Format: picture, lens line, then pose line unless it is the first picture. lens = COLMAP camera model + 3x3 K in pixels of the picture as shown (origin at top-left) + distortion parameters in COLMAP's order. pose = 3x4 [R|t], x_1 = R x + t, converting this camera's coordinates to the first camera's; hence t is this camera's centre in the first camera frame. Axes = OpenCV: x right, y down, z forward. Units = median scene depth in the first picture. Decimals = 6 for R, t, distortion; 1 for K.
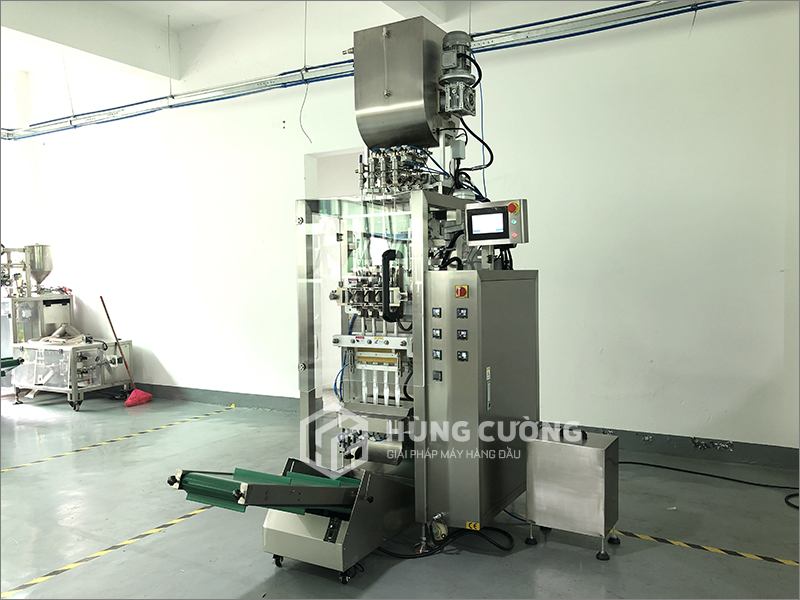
lens RADIAL K [[666.7, 0, 398.2], [0, 666.7, 298.4], [0, 0, 1]] dist [0.015658, 0.002117]
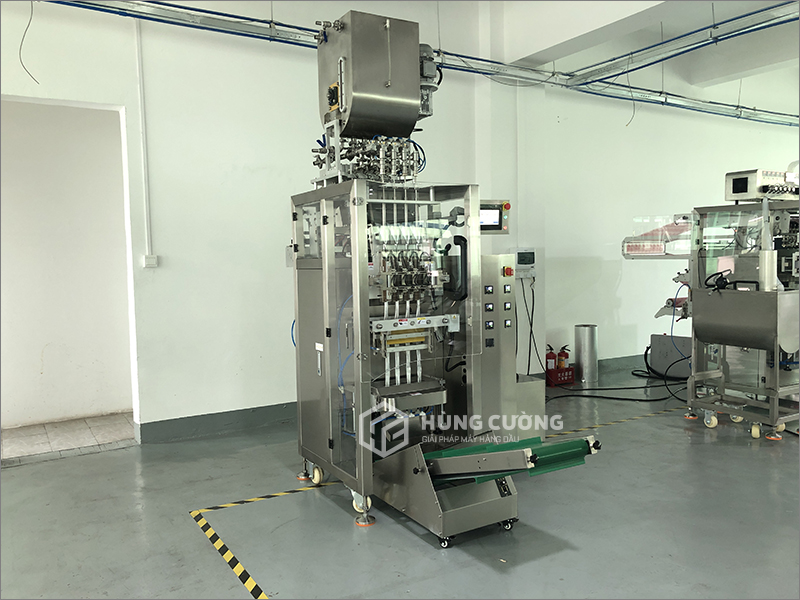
lens RADIAL K [[666.7, 0, 402.6], [0, 666.7, 299.6], [0, 0, 1]] dist [0.015658, 0.002117]
pose [[0.479925, -0.050245, 0.875869, -0.946669], [0.047900, 0.998370, 0.031026, -0.004919], [-0.876001, 0.027064, 0.481550, 0.500899]]
